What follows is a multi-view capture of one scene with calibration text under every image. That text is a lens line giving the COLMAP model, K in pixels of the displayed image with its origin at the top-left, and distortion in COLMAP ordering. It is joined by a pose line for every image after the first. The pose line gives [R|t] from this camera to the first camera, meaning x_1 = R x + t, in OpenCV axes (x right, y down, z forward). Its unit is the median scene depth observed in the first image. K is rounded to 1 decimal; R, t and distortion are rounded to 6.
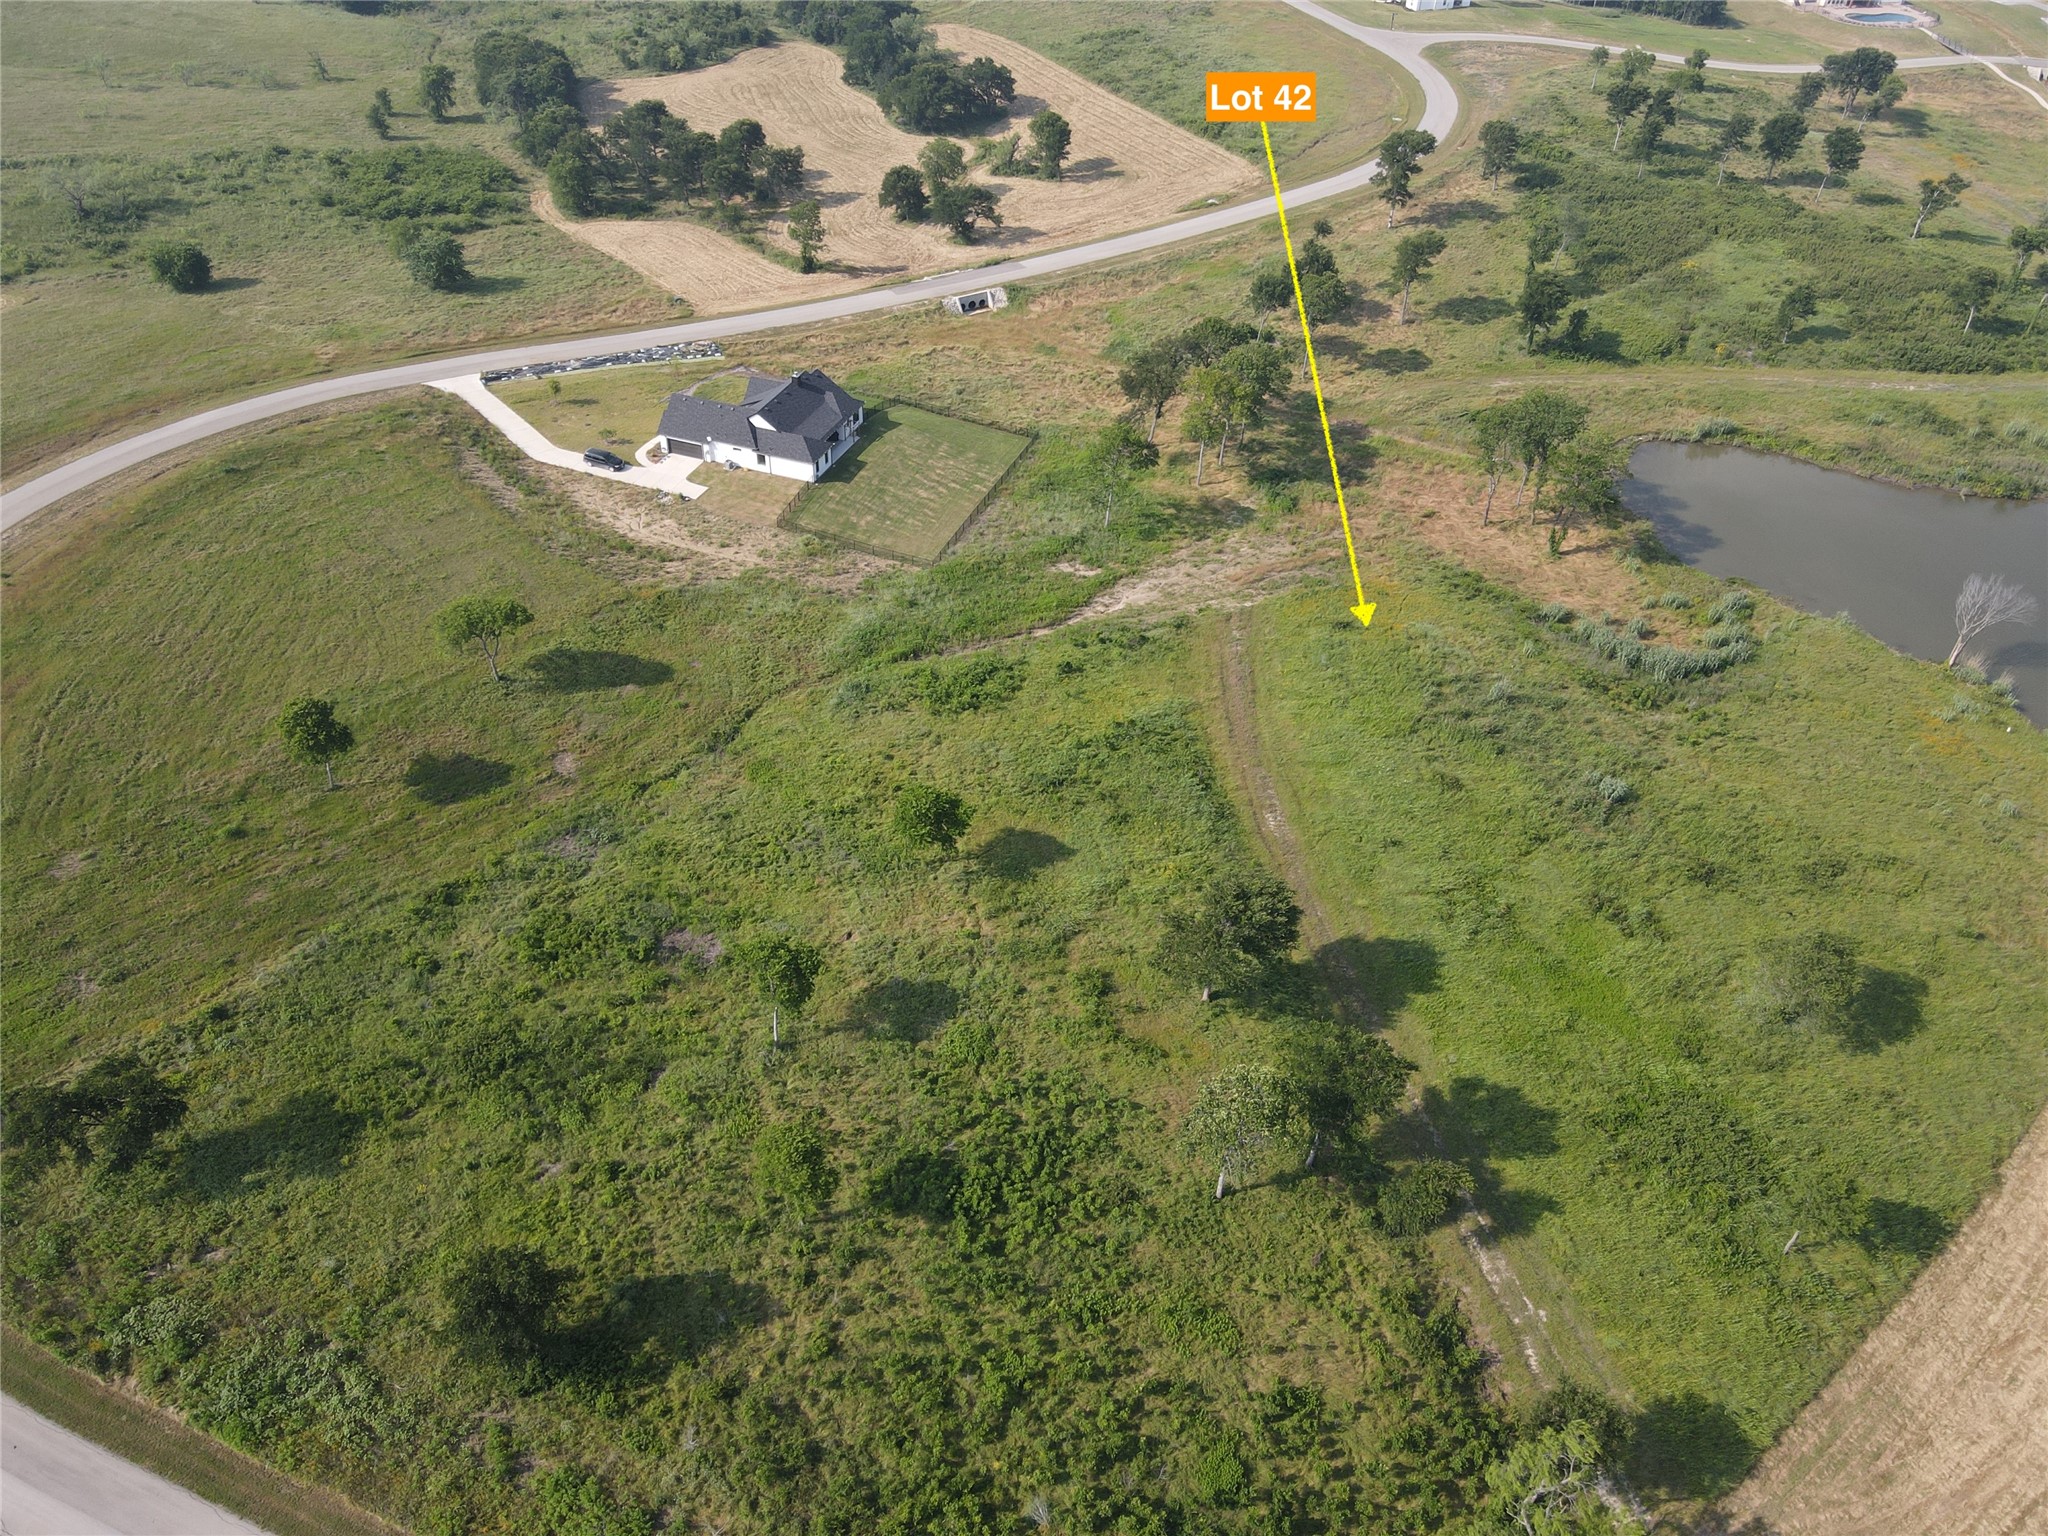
lens RADIAL K [[1490.5, 0, 1022.8], [0, 1490.5, 753.8], [0, 0, 1]] dist [0.008666, 0.019291]
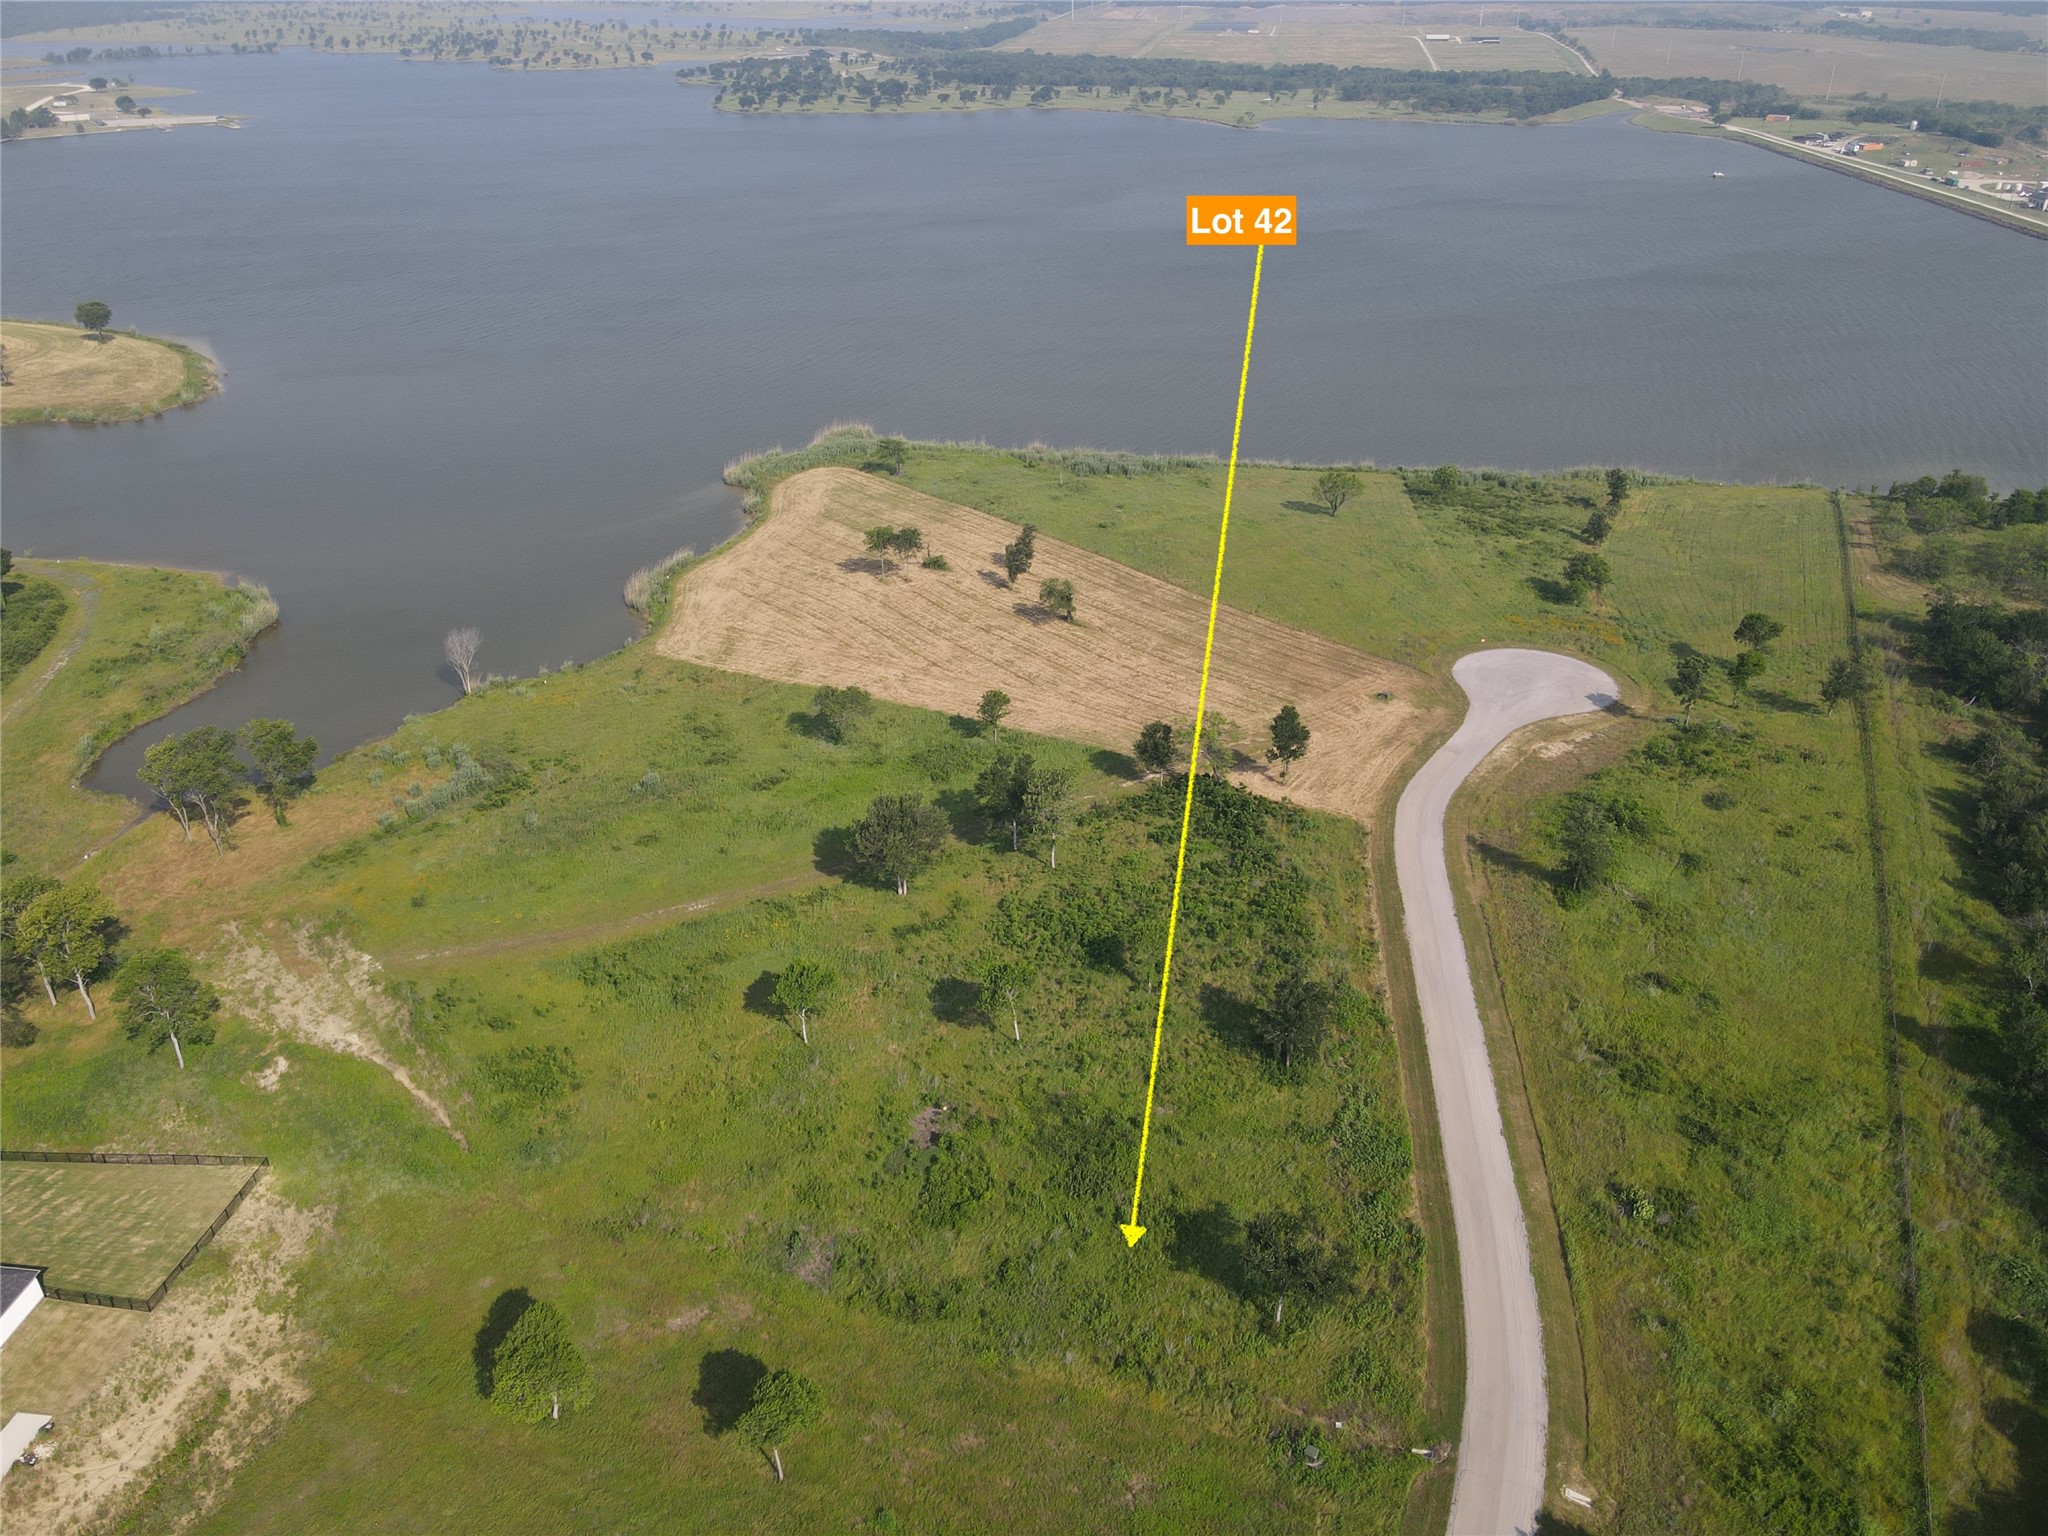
lens RADIAL K [[1490.5, 0, 1023.6], [0, 1490.5, 767.5], [0, 0, 1]] dist [0.008666, 0.019291]
pose [[-0.248542, -0.489107, 0.836063, -0.758593], [0.612826, 0.589032, 0.526769, -0.435777], [-0.750114, 0.643286, 0.153339, 0.380606]]
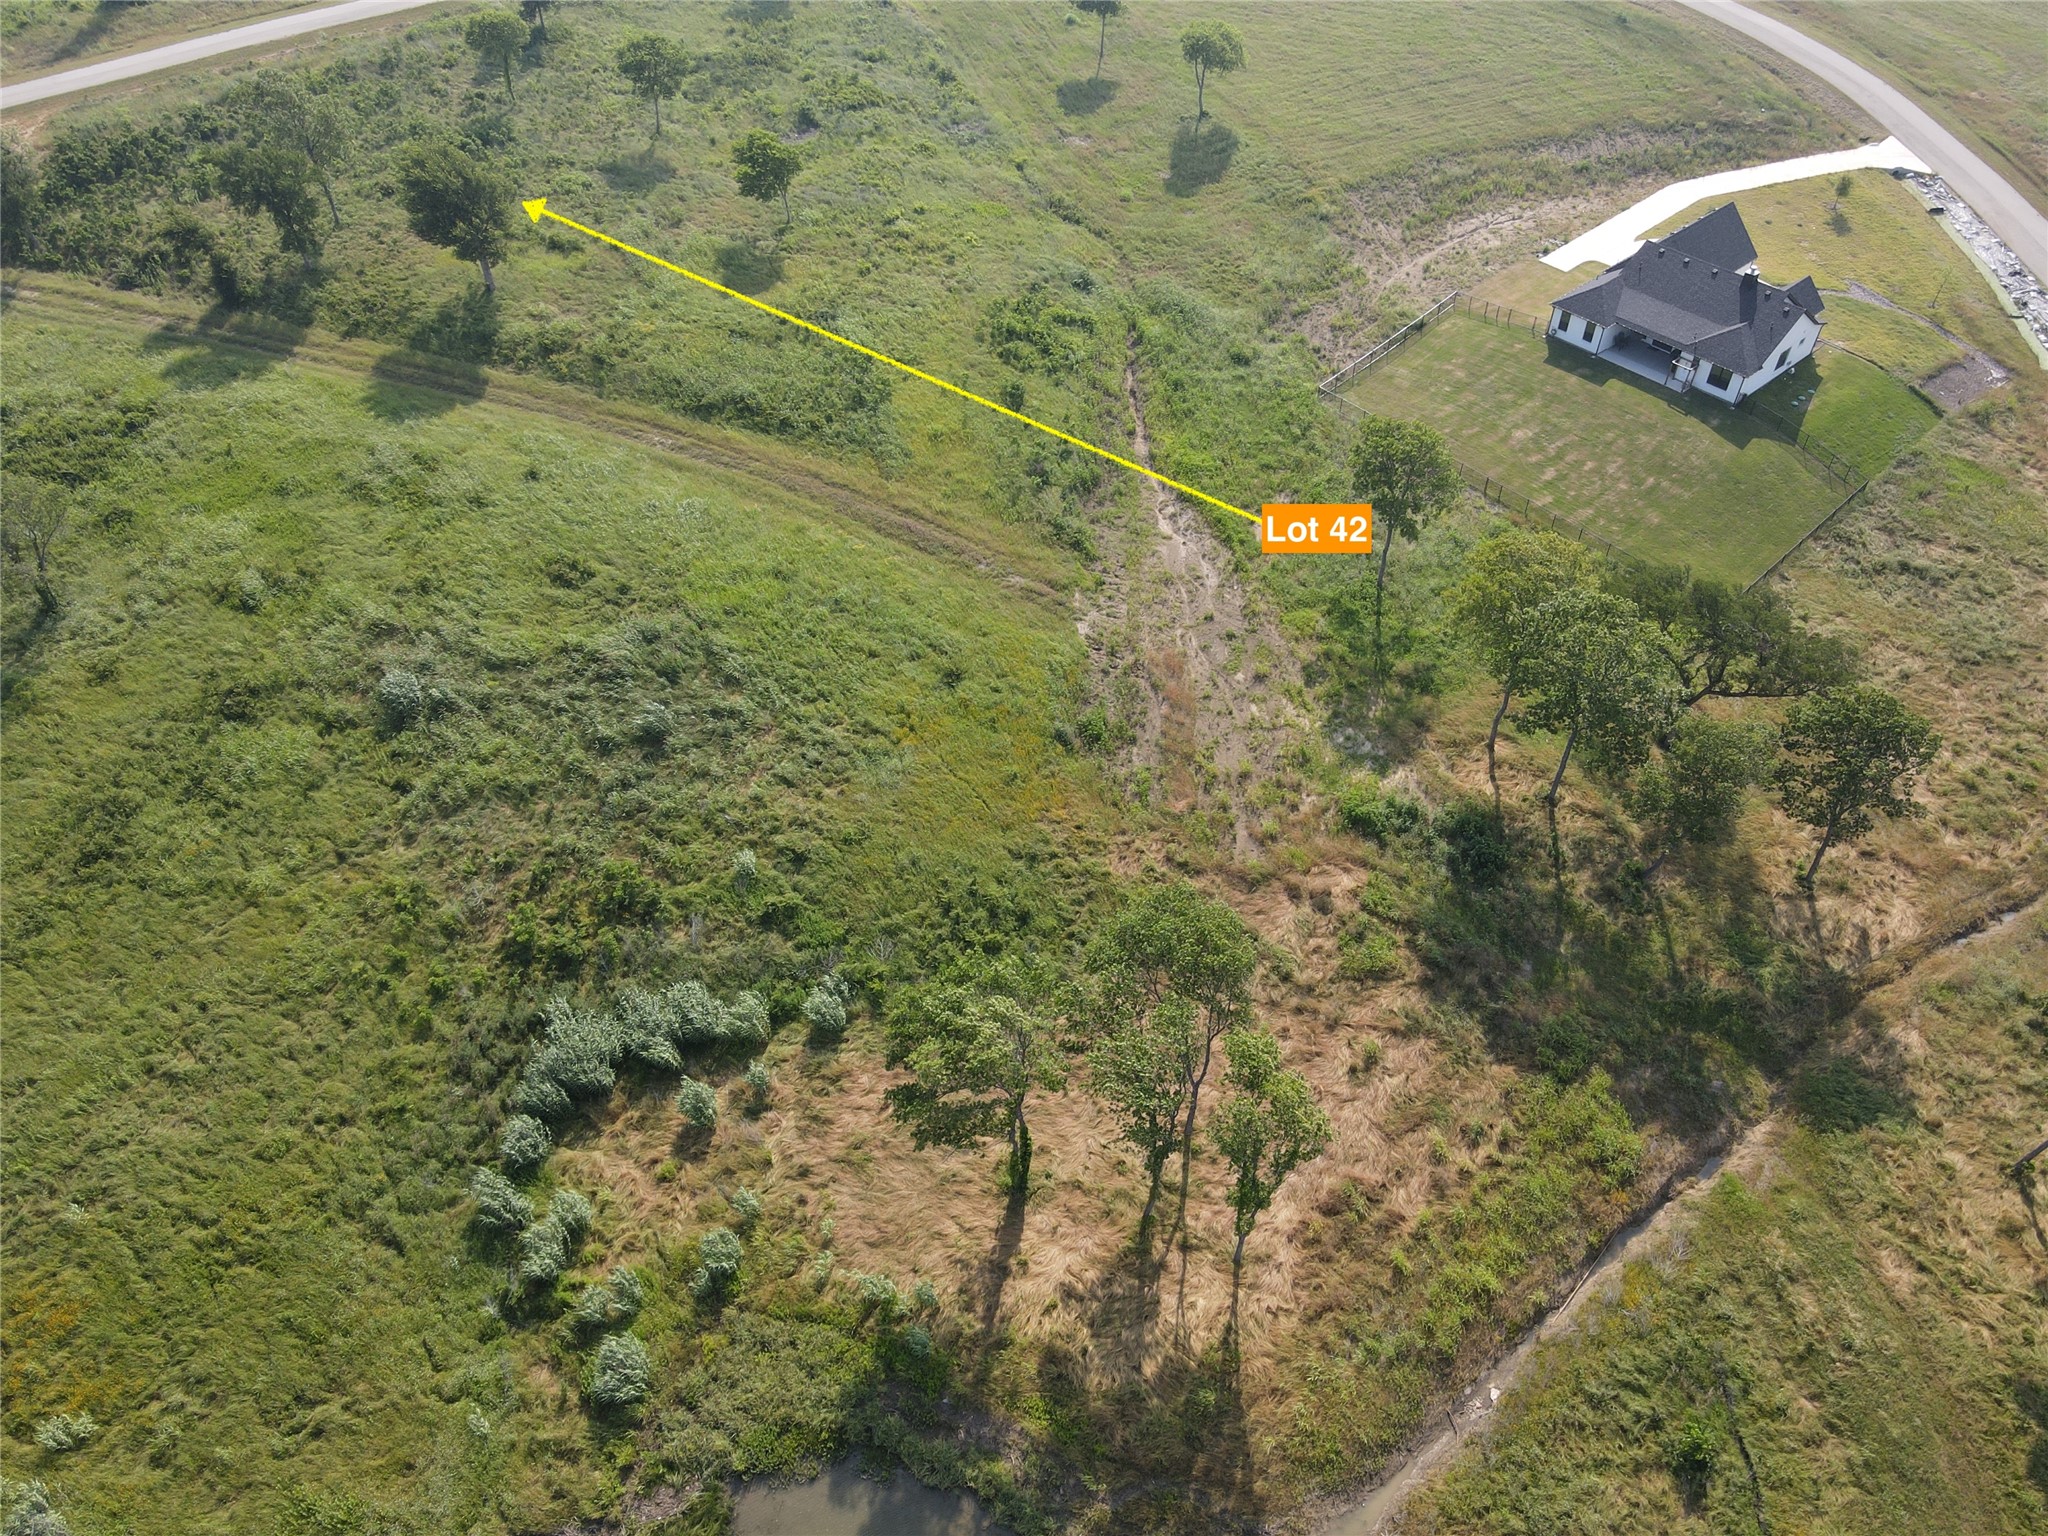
lens RADIAL K [[1490.5, 0, 1023.2], [0, 1490.5, 769.7], [0, 0, 1]] dist [0.008666, 0.019291]
pose [[-0.469293, 0.607310, -0.641045, 0.579892], [-0.566311, 0.350015, 0.746178, -0.514406], [0.677537, 0.713206, 0.179667, 0.874343]]
